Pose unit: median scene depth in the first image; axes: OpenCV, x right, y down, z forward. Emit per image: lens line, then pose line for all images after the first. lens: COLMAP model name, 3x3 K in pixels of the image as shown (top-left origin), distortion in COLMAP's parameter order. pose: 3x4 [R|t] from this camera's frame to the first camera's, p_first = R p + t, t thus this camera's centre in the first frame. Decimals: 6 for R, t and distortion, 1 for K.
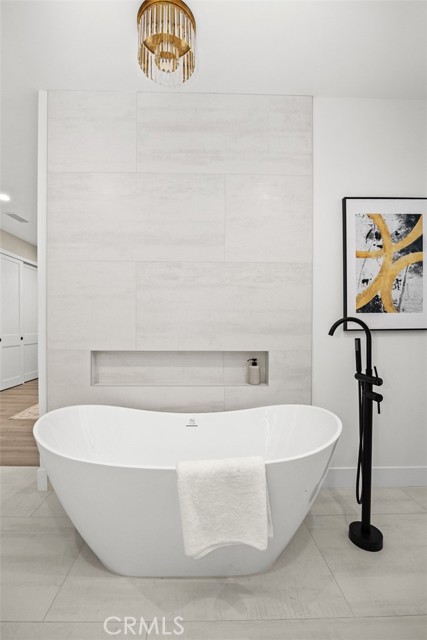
lens RADIAL K [[280.9, 0, 212.9], [0, 280.9, 329.5], [0, 0, 1]] dist [-0.019462, 0.000290]
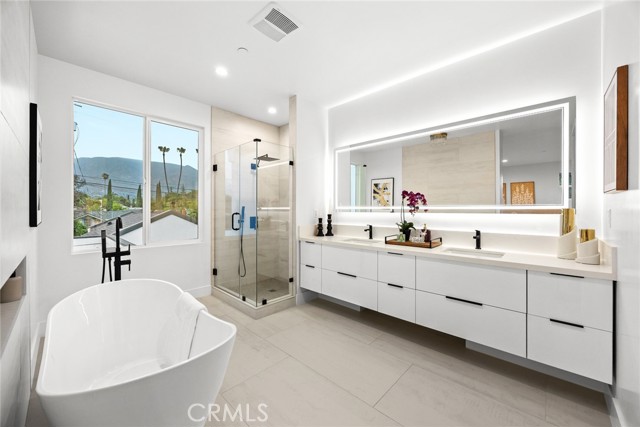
lens RADIAL K [[247.7, 0, 321.8], [0, 247.7, 208.7], [0, 0, 1]] dist [0.000437, 0.000104]
pose [[-0.711913, 0.000389, 0.702268, -1.000507], [0.003978, 0.999986, 0.003479, -0.066485], [-0.702257, 0.005270, -0.711904, 0.919563]]
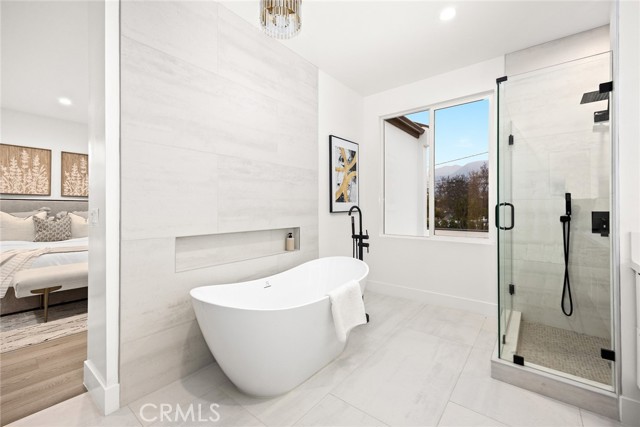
lens RADIAL K [[264.9, 0, 319.7], [0, 264.9, 206.0], [0, 0, 1]] dist [0.000815, -0.000008]
pose [[0.645737, 0.001466, 0.763558, -0.822339], [0.010682, 0.999883, -0.010953, -0.018613], [-0.763485, 0.015229, 0.645646, 0.002797]]
